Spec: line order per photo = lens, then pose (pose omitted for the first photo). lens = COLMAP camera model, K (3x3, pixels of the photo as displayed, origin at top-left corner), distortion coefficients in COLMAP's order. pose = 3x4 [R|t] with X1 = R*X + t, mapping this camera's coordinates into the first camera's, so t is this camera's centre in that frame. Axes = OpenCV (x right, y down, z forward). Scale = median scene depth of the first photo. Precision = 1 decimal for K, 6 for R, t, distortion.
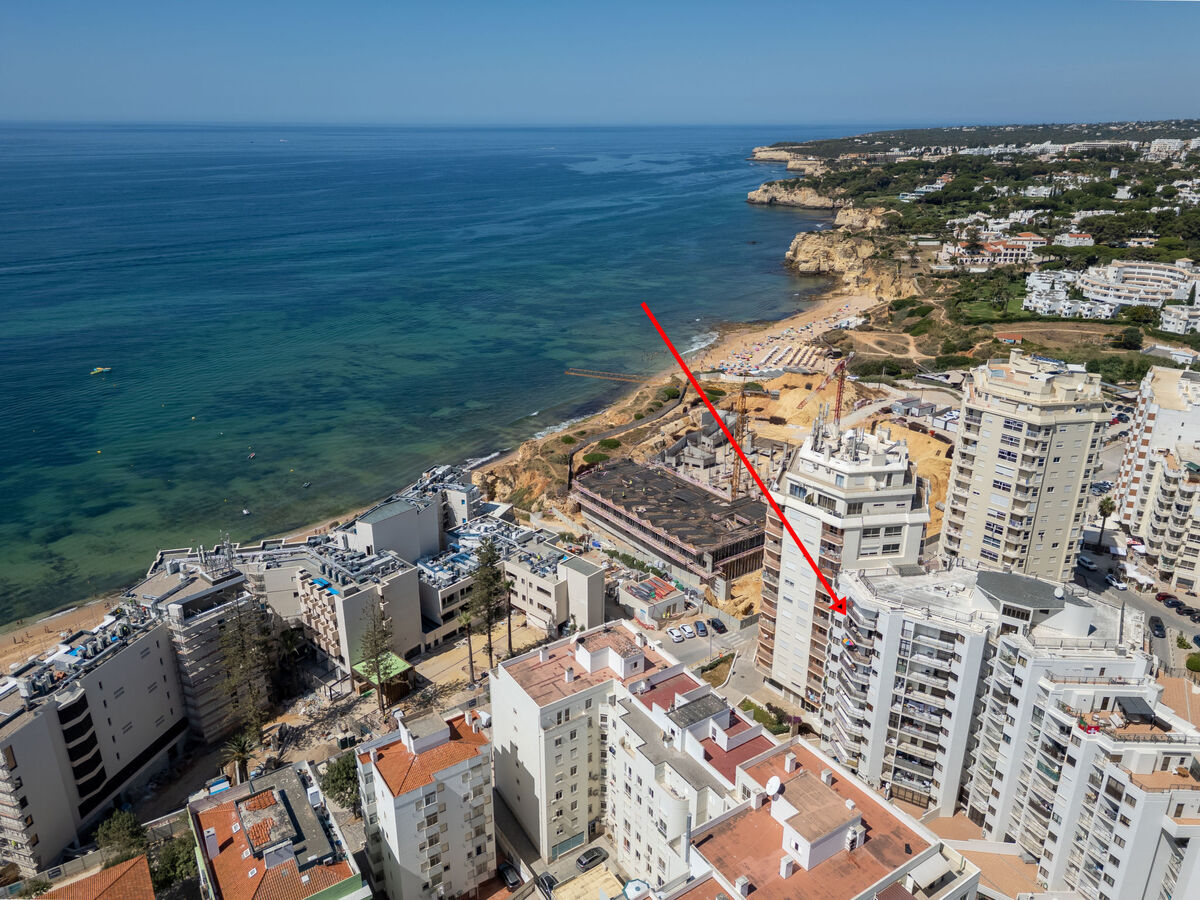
lens RADIAL K [[845.7, 0, 600.2], [0, 845.7, 473.2], [0, 0, 1]] dist [0.078007, -0.060358]
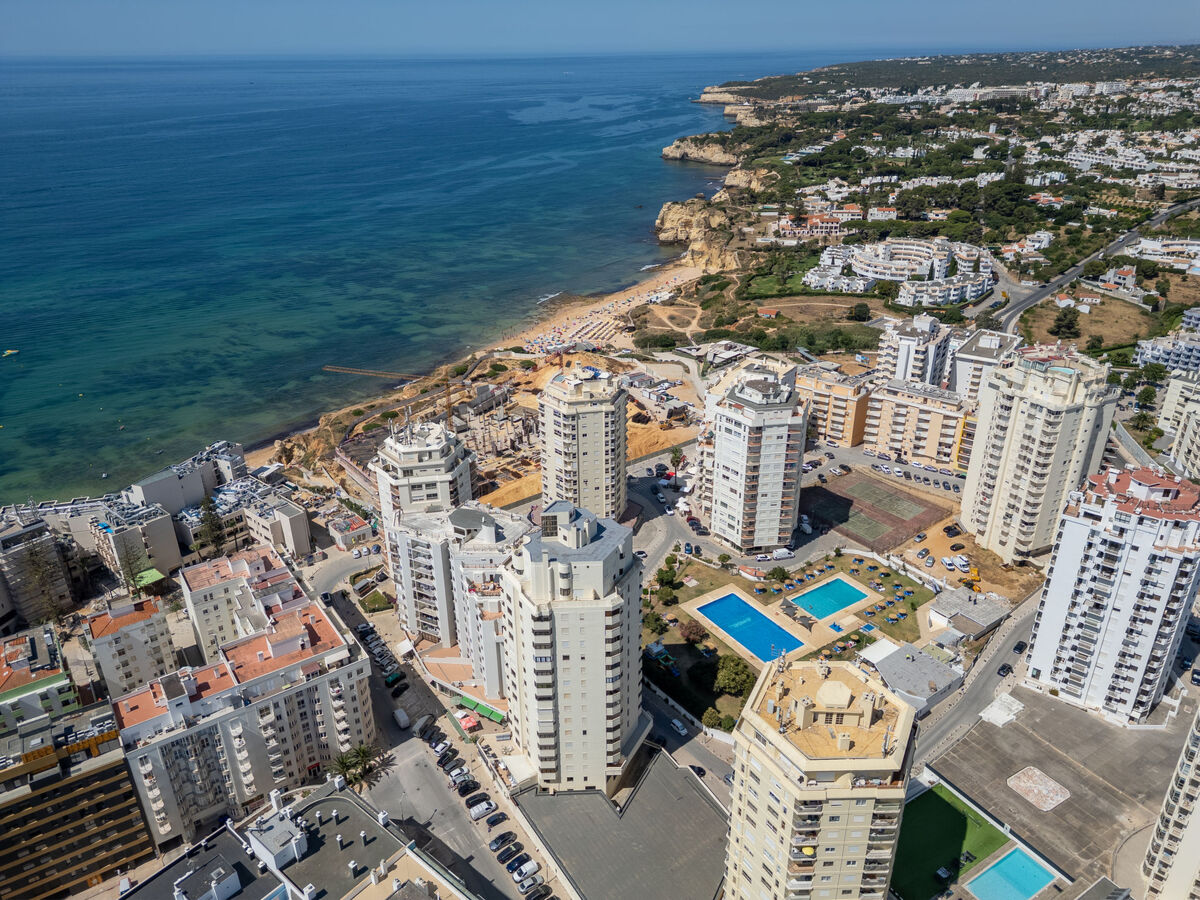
lens RADIAL K [[845.7, 0, 600.2], [0, 845.7, 457.9], [0, 0, 1]] dist [0.078007, -0.060358]
pose [[0.999669, -0.021865, 0.013525, 0.231803], [0.021056, 0.998135, 0.057303, -0.027105], [-0.014753, -0.057000, 0.998265, -0.238018]]
